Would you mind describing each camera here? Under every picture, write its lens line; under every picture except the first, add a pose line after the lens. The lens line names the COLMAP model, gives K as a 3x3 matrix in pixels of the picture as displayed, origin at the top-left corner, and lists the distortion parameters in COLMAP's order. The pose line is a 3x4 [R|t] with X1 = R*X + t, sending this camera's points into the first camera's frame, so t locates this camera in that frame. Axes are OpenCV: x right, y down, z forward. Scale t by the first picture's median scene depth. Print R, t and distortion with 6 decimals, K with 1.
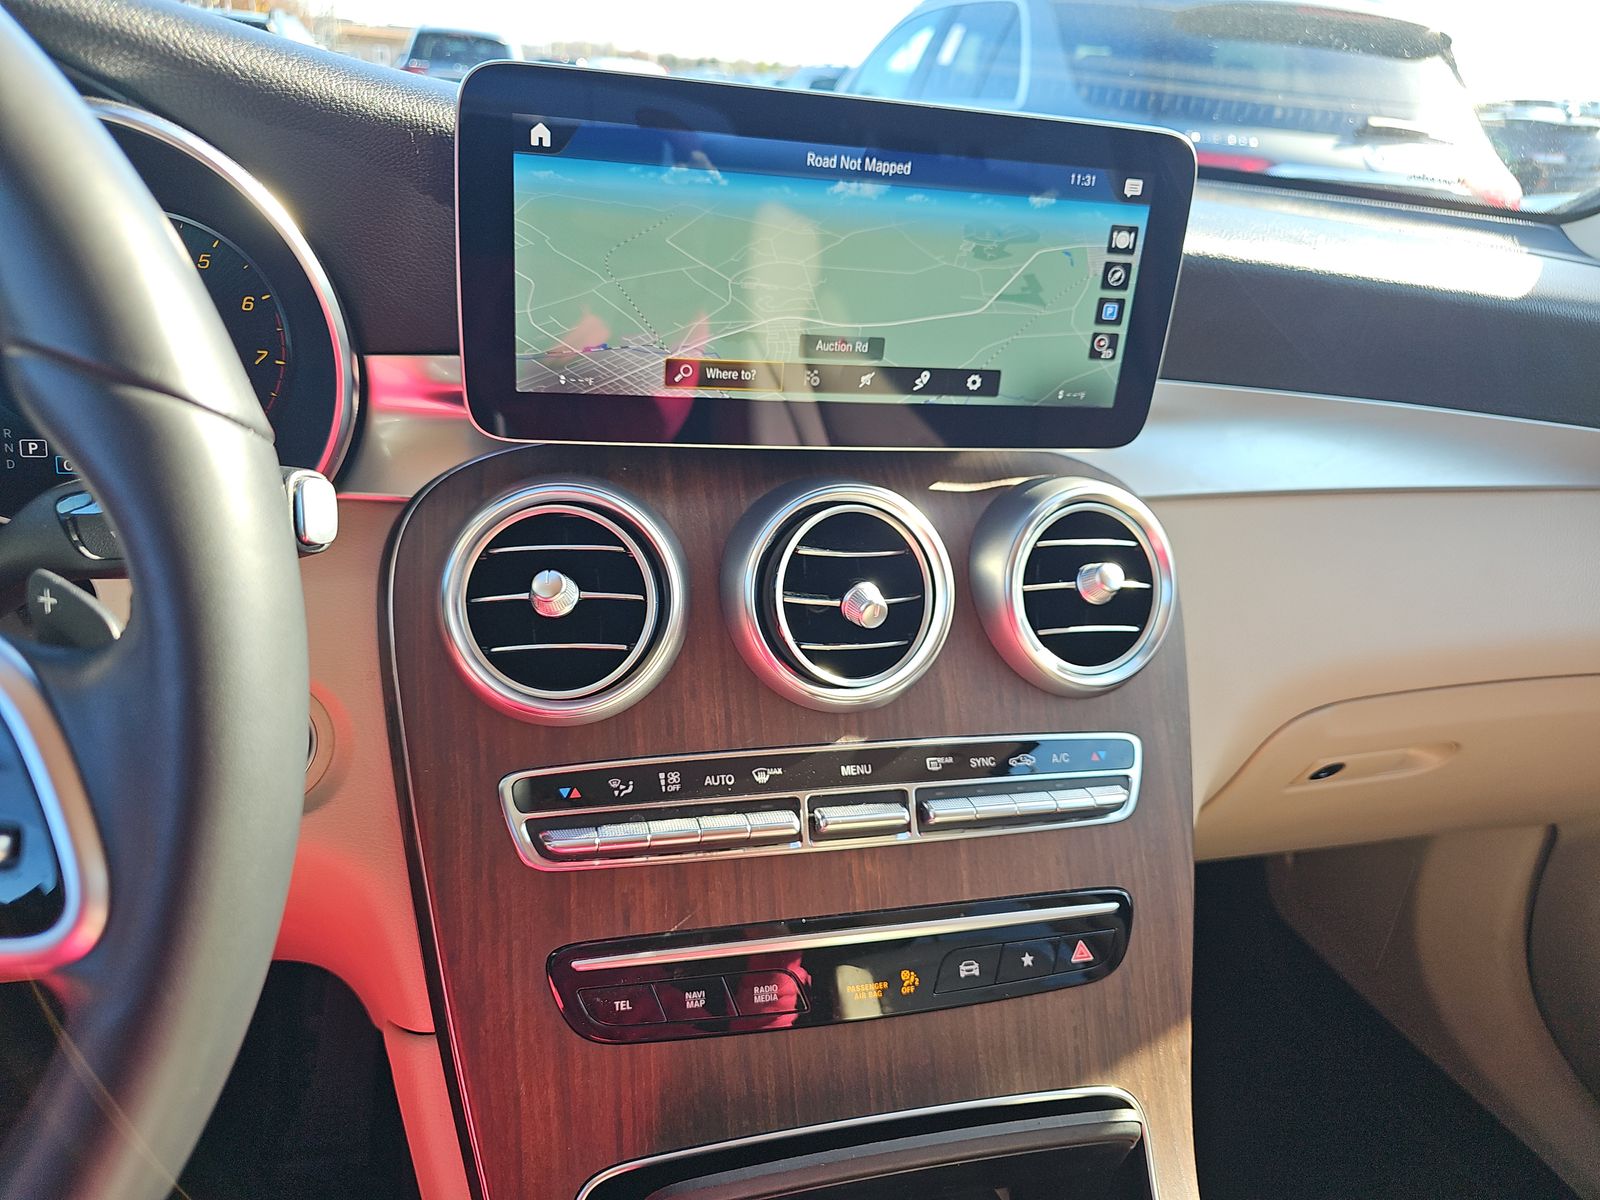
lens RADIAL K [[1006.6, 0, 804.6], [0, 1006.6, 578.9], [0, 0, 1]] dist [0.039198, -0.042662]
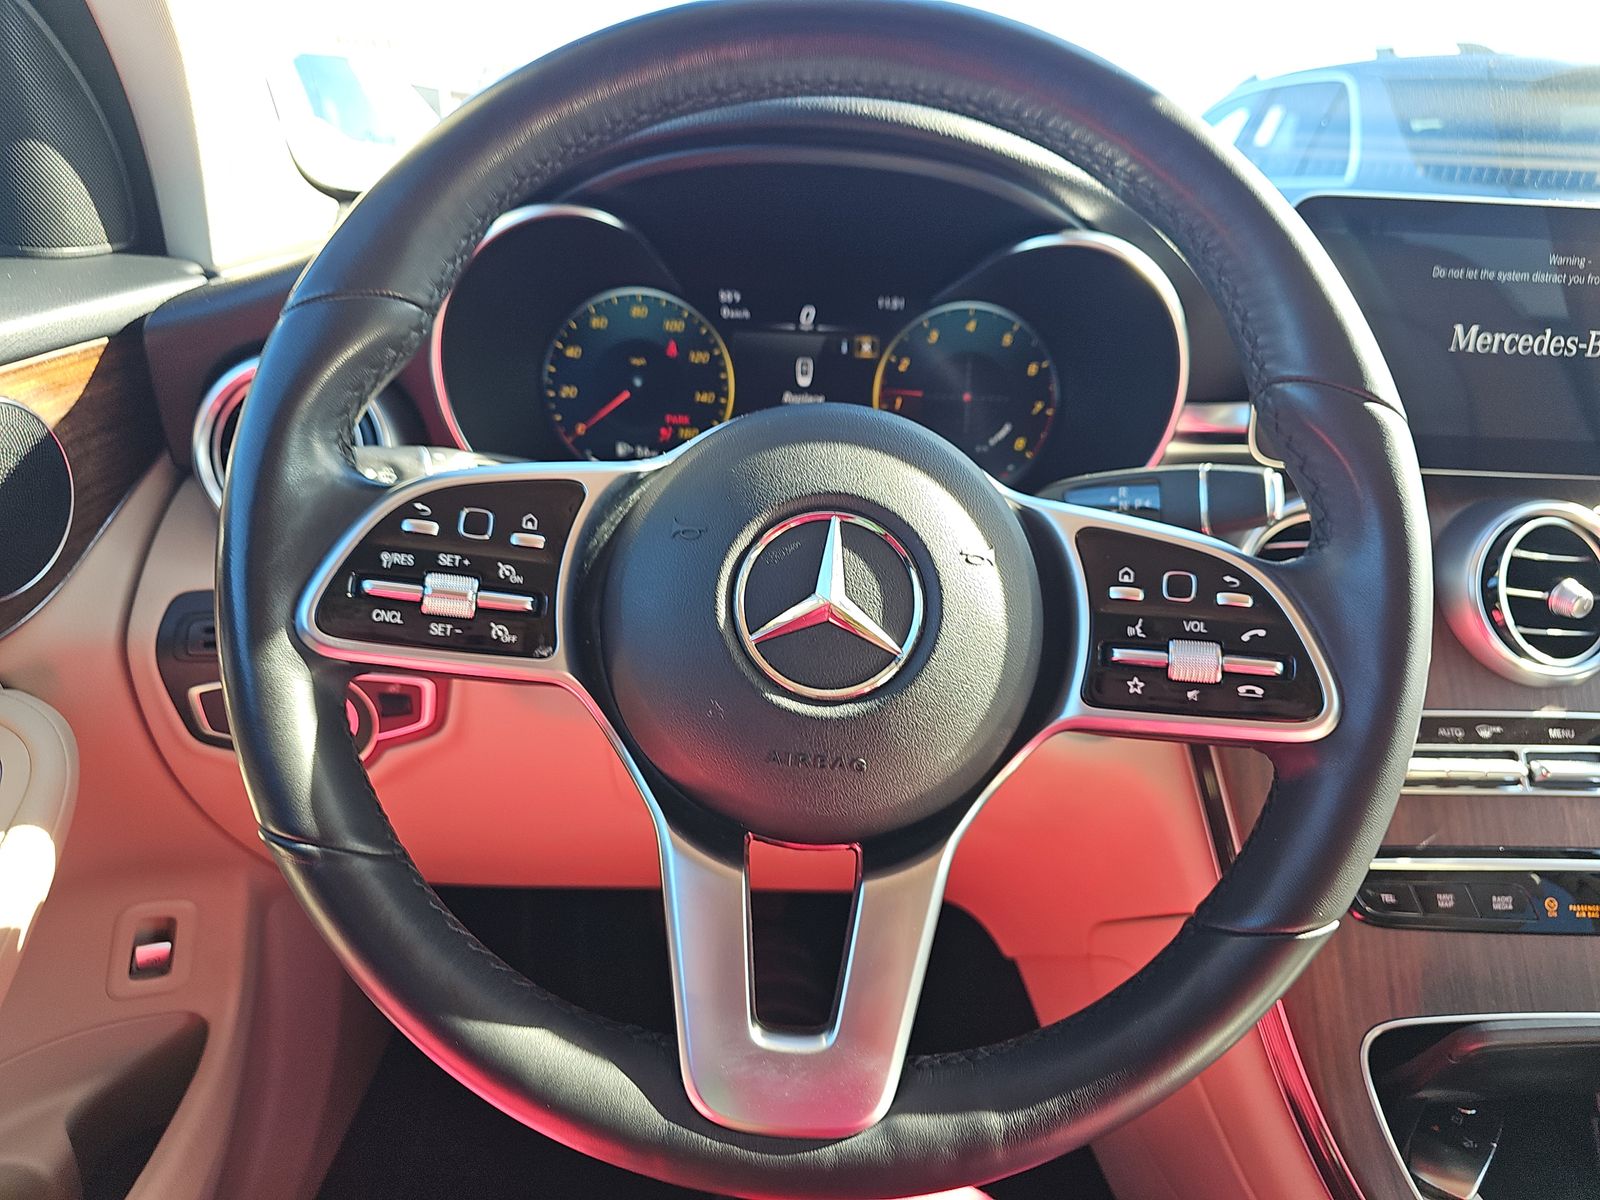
lens RADIAL K [[1006.6, 0, 804.6], [0, 1006.6, 578.9], [0, 0, 1]] dist [0.039198, -0.042662]
pose [[0.977335, 0.022861, -0.210461, -0.609217], [-0.039873, 0.996238, -0.076947, 0.137154], [0.207910, 0.083595, 0.974569, -0.426164]]
